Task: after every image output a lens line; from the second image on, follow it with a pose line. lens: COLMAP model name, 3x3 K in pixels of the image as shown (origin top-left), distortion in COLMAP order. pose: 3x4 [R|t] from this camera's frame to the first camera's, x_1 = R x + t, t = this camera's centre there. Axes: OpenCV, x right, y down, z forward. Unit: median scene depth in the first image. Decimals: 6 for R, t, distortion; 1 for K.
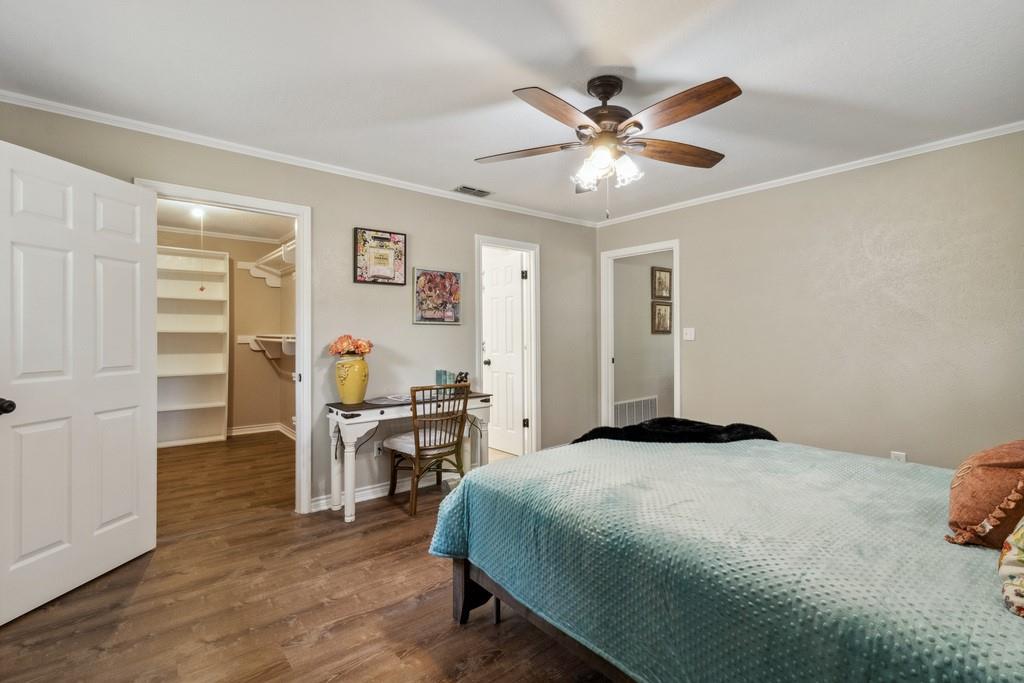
lens RADIAL K [[476.6, 0, 516.3], [0, 476.6, 341.3], [0, 0, 1]] dist [0.002386, 0.000617]
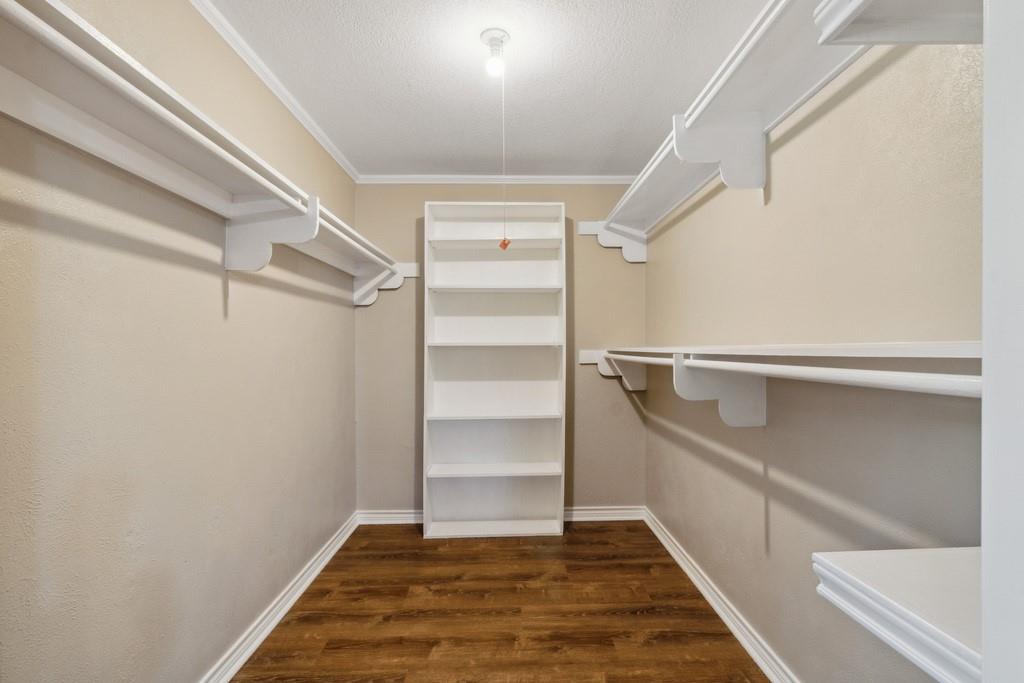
lens RADIAL K [[476.6, 0, 513.2], [0, 476.6, 345.8], [0, 0, 1]] dist [0.002386, 0.000617]
pose [[0.796264, -0.011847, -0.604833, -0.298844], [0.003908, 0.999888, -0.014441, -0.009172], [0.604937, 0.009135, 0.796221, 0.492895]]
